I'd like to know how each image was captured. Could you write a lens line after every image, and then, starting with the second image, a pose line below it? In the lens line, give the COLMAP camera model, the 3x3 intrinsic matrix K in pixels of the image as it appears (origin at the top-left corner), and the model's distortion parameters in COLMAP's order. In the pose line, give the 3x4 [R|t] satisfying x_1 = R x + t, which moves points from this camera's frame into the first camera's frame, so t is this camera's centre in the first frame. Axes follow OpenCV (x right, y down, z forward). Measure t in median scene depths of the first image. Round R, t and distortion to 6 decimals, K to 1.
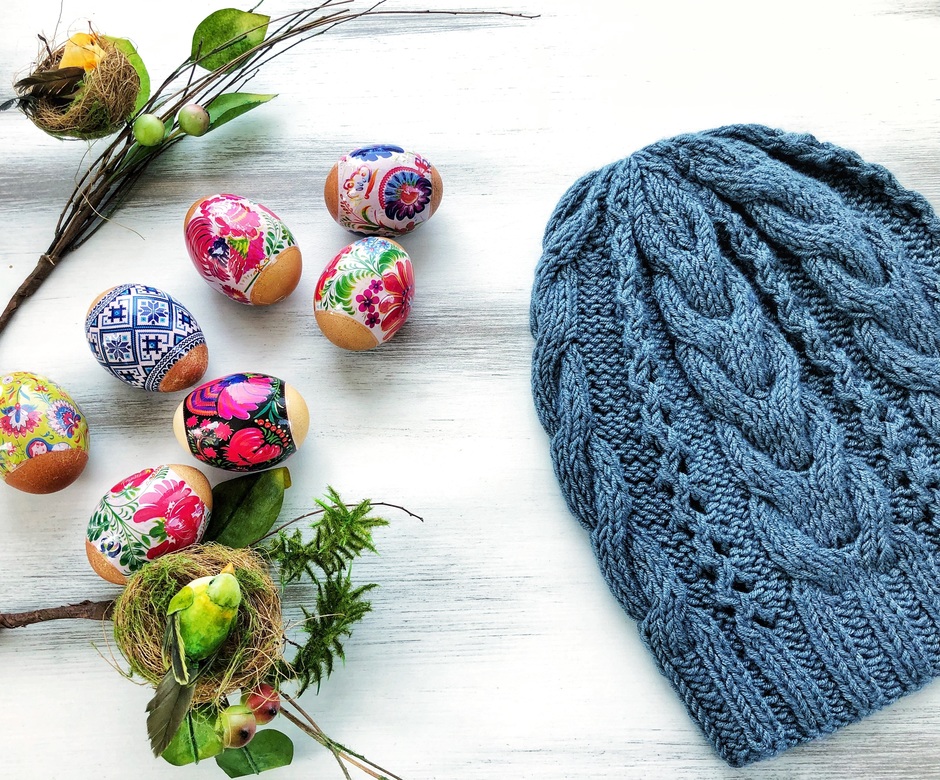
lens RADIAL K [[840.0, 0, 470.4], [0, 840.0, 389.7], [0, 0, 1]] dist [-0.021045, 0.020278]
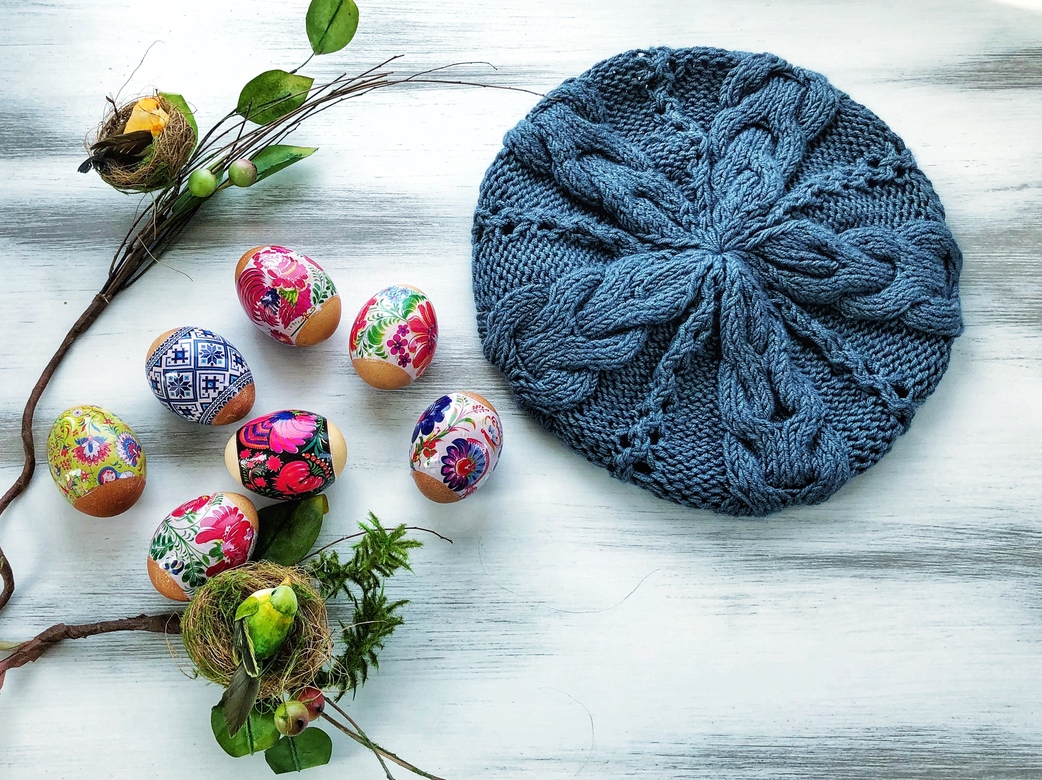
lens RADIAL K [[848.4, 0, 487.5], [0, 848.4, 356.5], [0, 0, 1]] dist [0.023780, -0.023219]
pose [[0.999802, 0.019576, -0.003533, -0.005304], [-0.019786, 0.996971, -0.075215, -0.012133], [0.002050, 0.075270, 0.997161, -0.137478]]
